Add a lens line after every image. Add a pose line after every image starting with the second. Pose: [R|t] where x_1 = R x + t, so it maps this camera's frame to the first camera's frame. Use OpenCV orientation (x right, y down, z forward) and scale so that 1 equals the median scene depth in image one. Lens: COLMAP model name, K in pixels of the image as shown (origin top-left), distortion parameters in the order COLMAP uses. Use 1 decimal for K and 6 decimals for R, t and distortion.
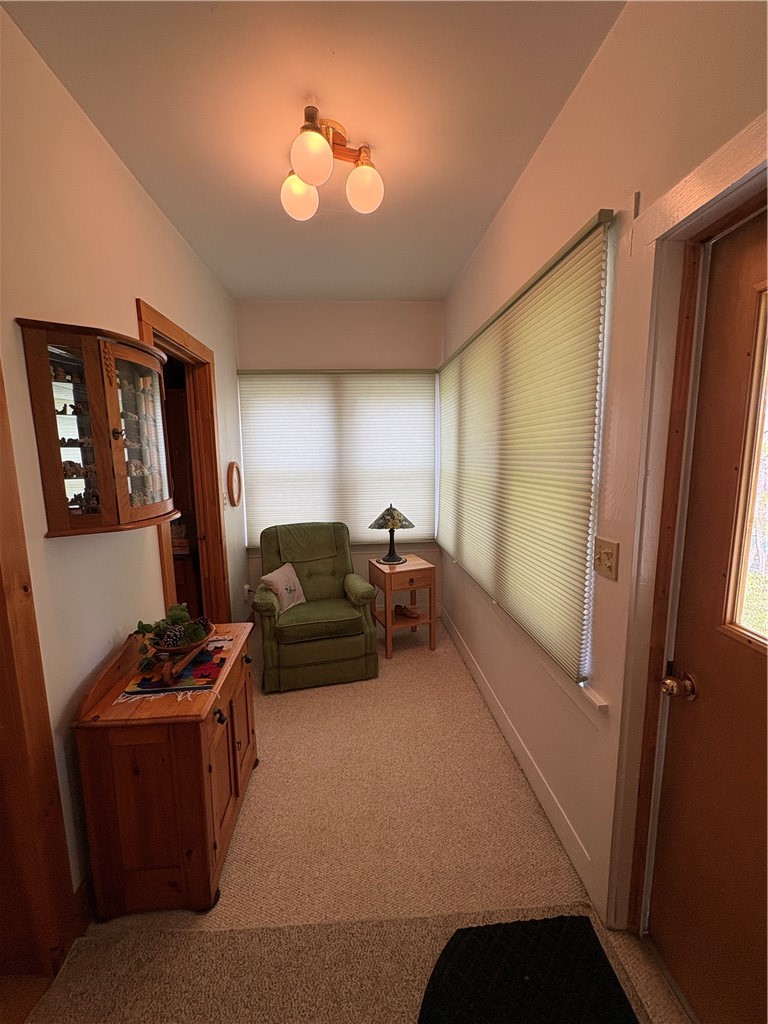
lens RADIAL K [[413.2, 0, 385.9], [0, 413.2, 512.9], [0, 0, 1]] dist [0.002254, 0.000213]
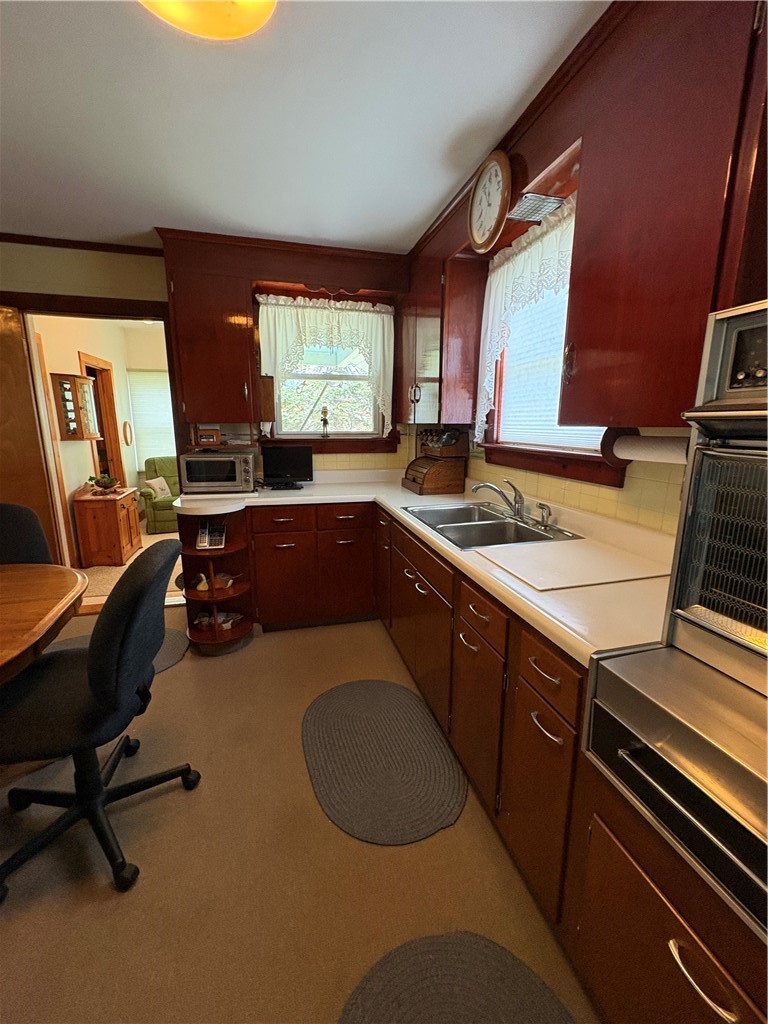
lens RADIAL K [[413.2, 0, 382.0], [0, 413.2, 509.2], [0, 0, 1]] dist [0.002254, 0.000213]
pose [[0.983079, -0.021266, 0.181946, 0.468826], [0.010402, 0.998116, 0.060462, 0.193633], [-0.182889, -0.057546, 0.981448, -1.198261]]
